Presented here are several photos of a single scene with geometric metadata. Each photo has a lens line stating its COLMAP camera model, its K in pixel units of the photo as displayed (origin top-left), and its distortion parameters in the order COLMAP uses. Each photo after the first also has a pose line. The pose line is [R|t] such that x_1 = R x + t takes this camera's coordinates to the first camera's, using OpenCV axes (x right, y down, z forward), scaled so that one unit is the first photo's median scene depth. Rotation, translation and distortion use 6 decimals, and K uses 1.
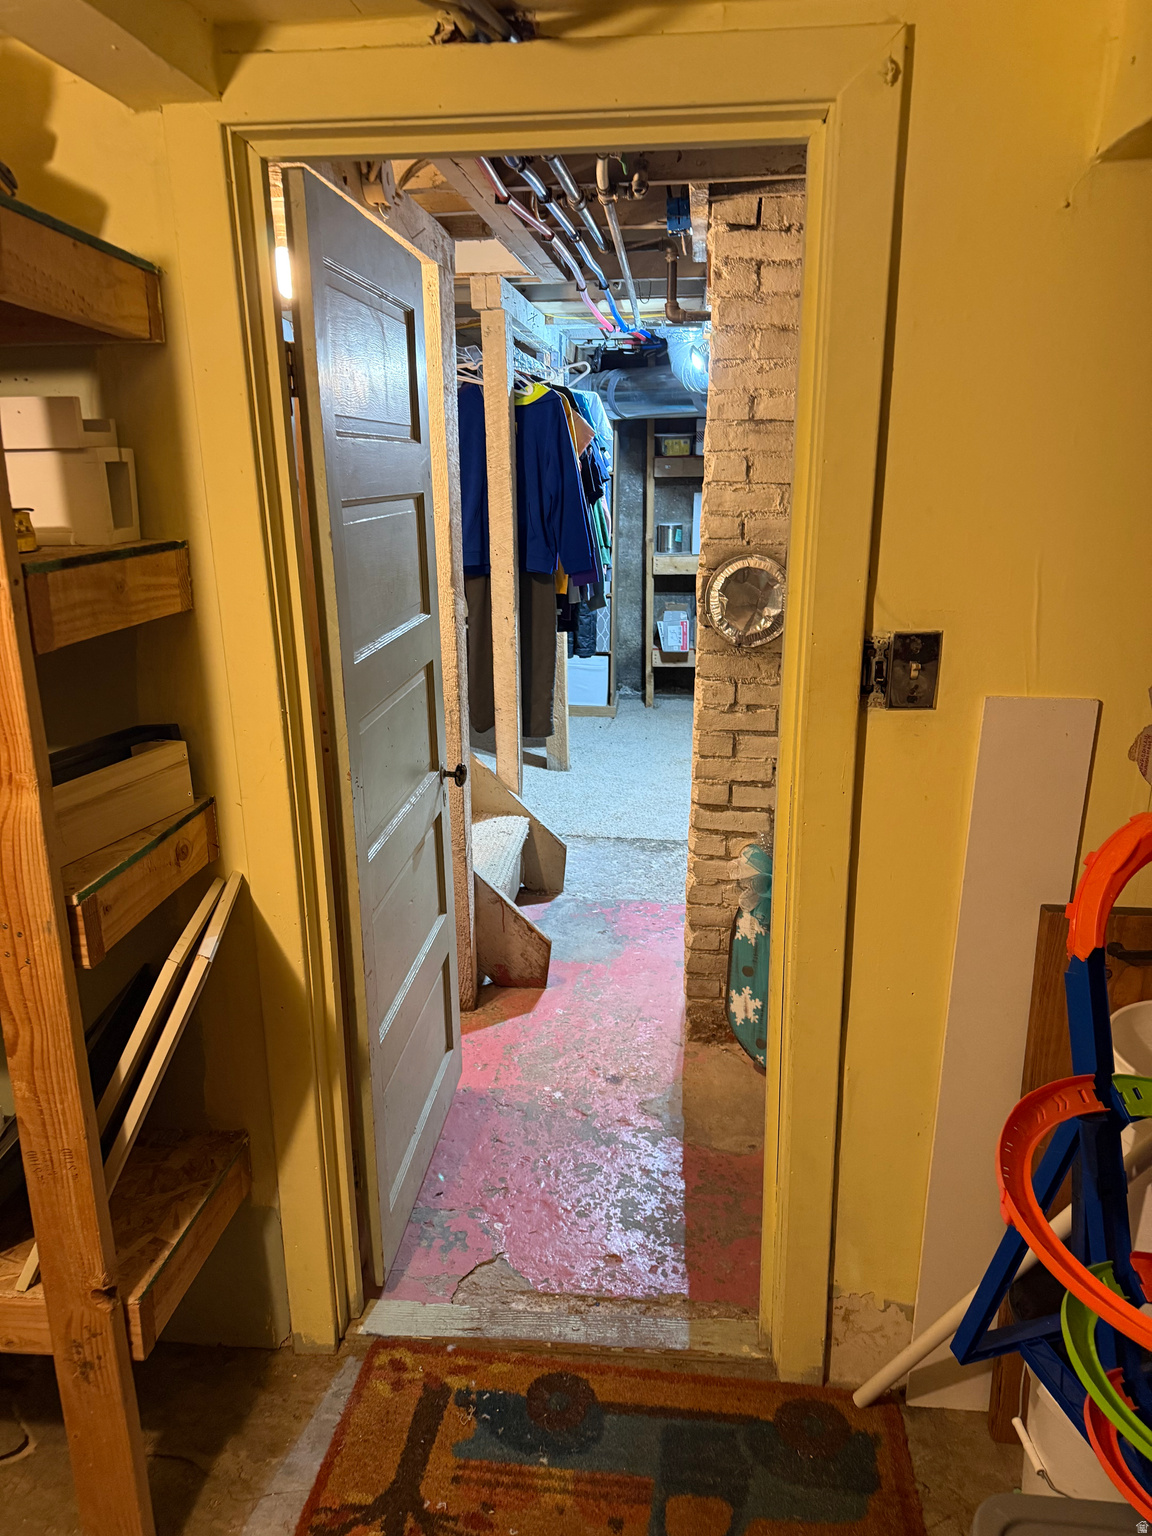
lens RADIAL K [[1071.2, 0, 576.0], [0, 1071.2, 768.0], [0, 0, 1]] dist [-0.001147, -0.004422]
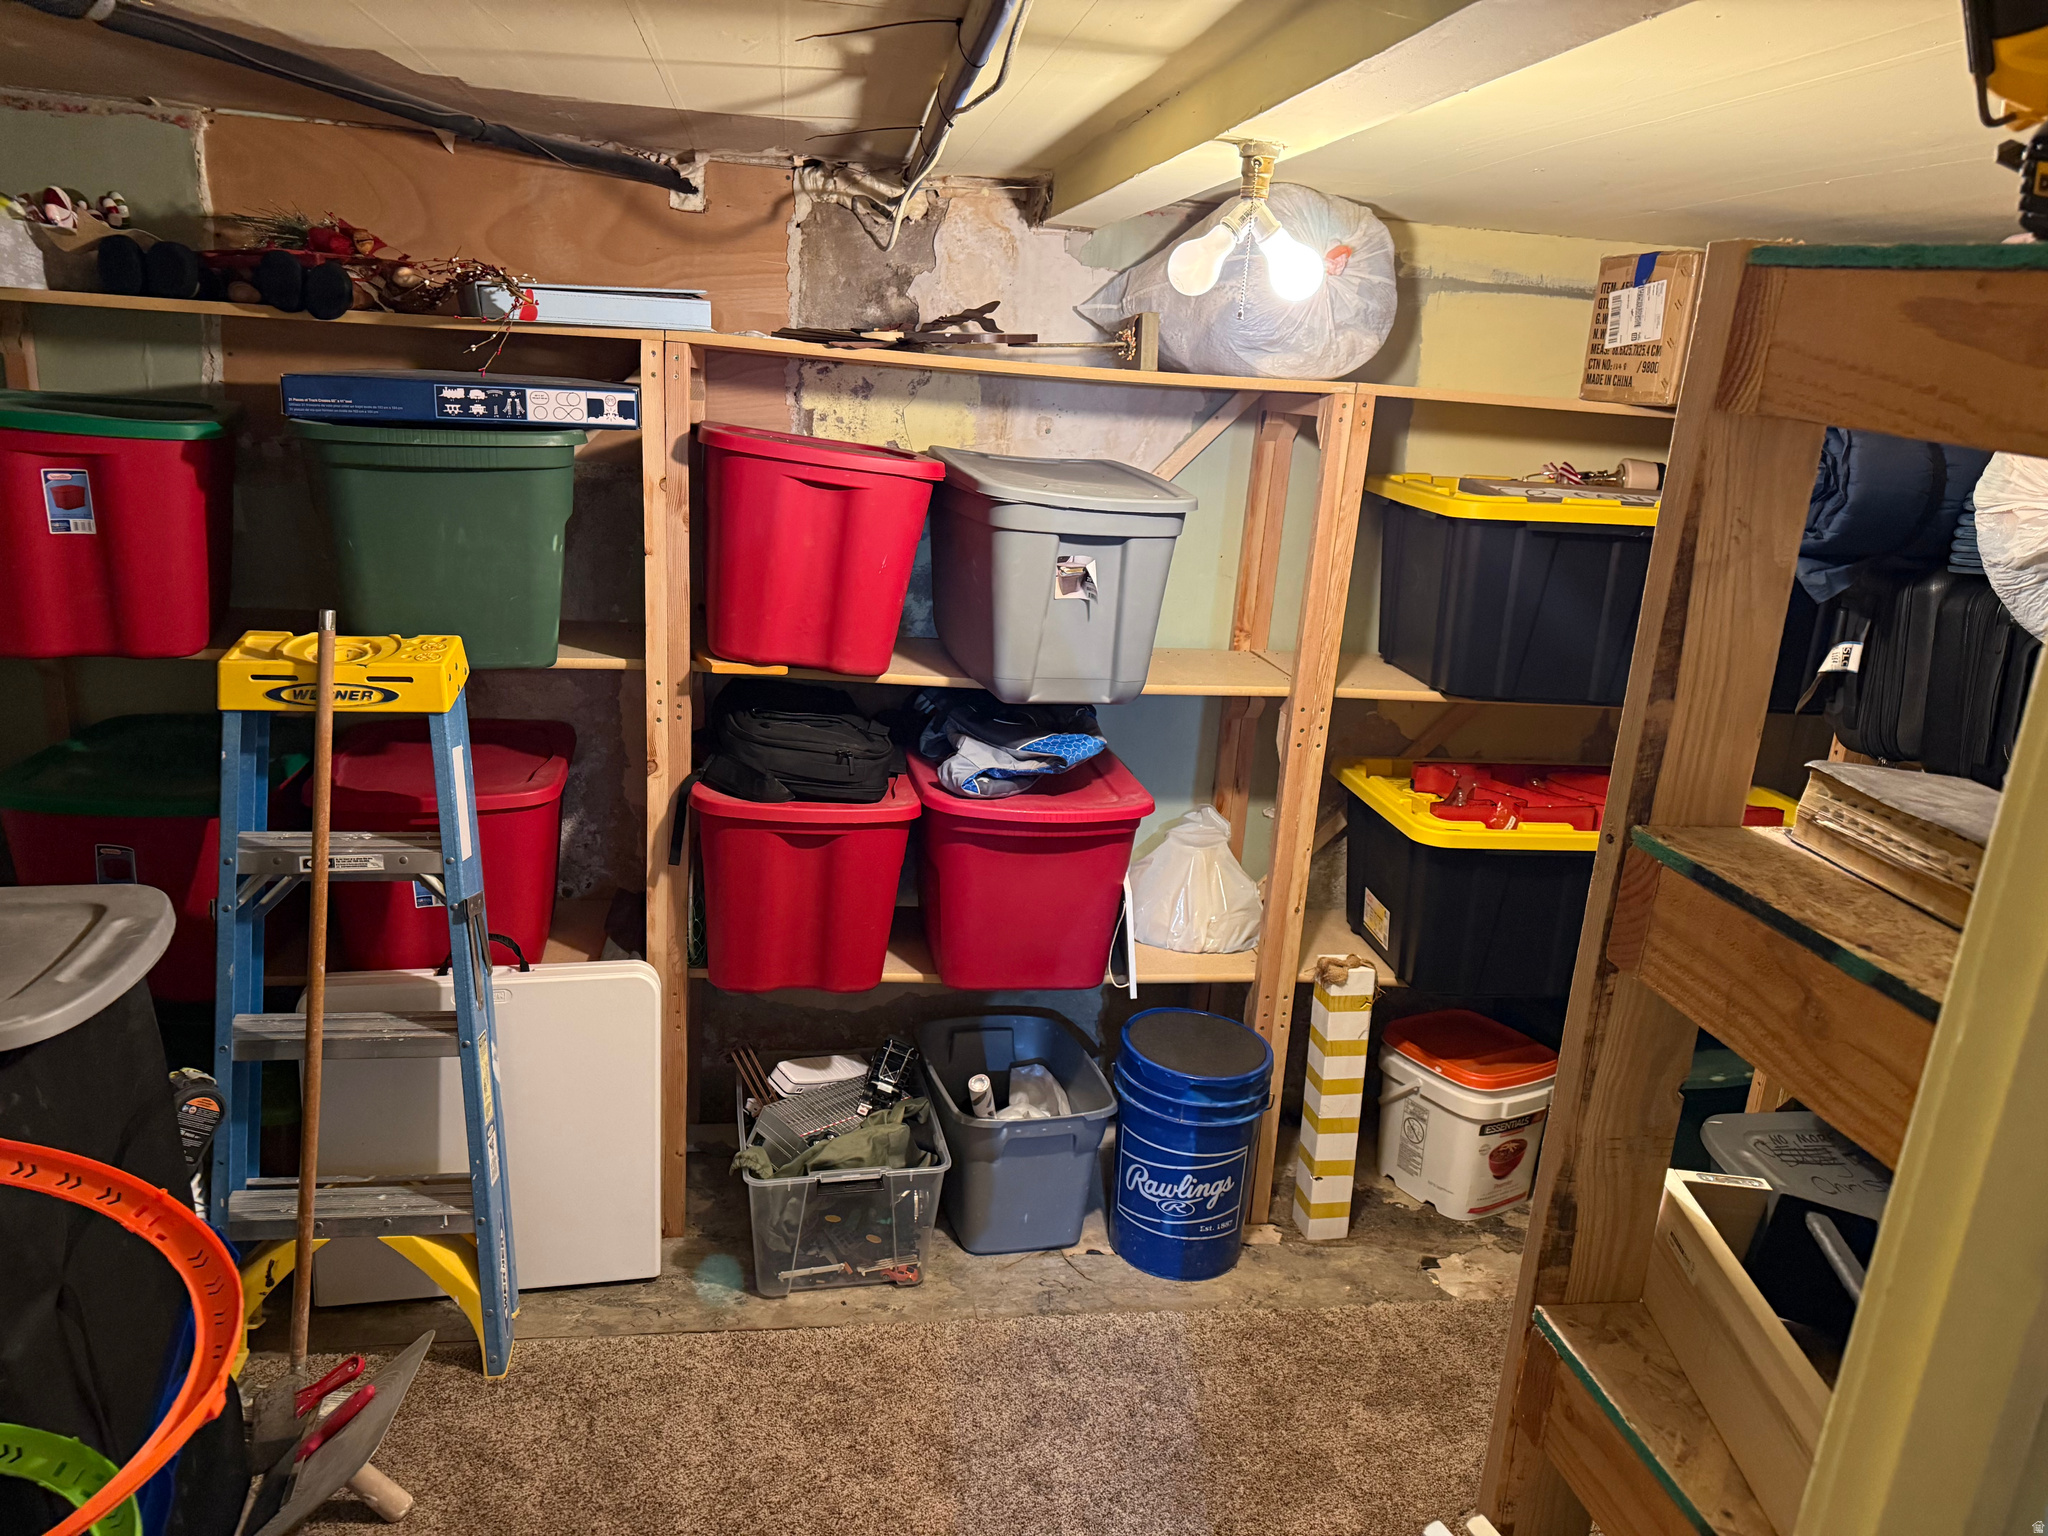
lens RADIAL K [[1428.3, 0, 1024.0], [0, 1428.3, 768.0], [0, 0, 1]] dist [-0.001147, -0.004422]
pose [[-0.960256, 0.023738, -0.278108, 0.065104], [-0.130889, 0.841736, 0.523782, -0.552810], [0.246528, 0.539367, -0.805176, 1.413386]]
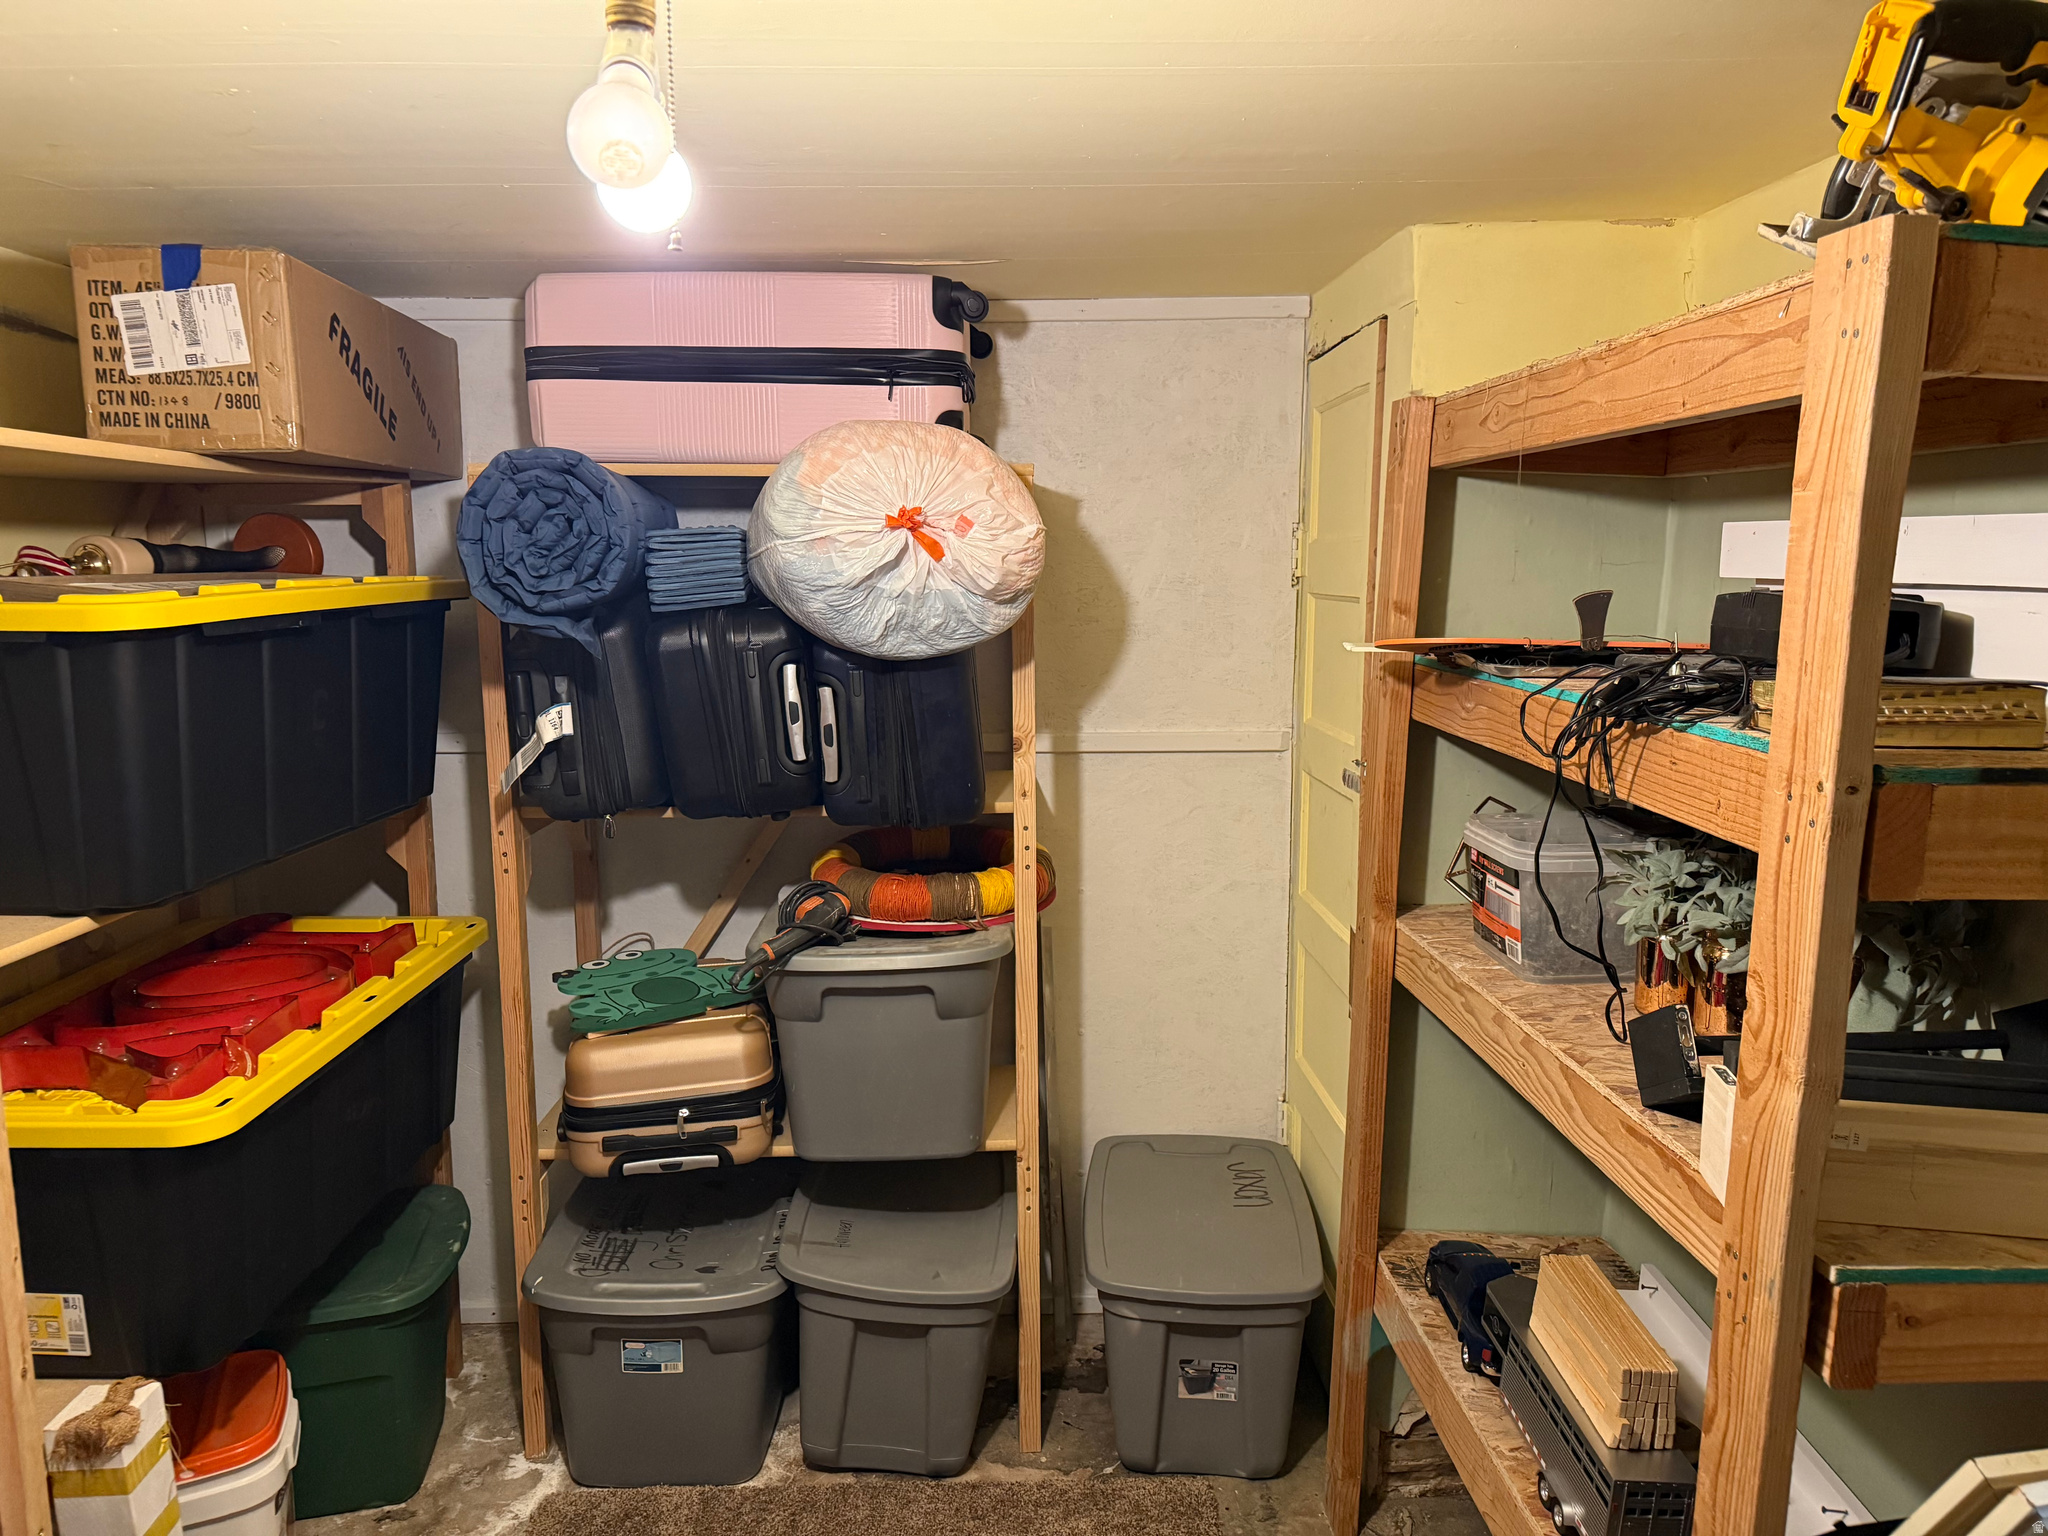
lens RADIAL K [[1428.3, 0, 1024.0], [0, 1428.3, 768.0], [0, 0, 1]] dist [-0.001147, -0.004422]
pose [[0.133482, 0.160830, -0.977914, 0.258282], [-0.284833, 0.951338, 0.117581, -0.128916], [0.949238, 0.262847, 0.172796, 0.307538]]
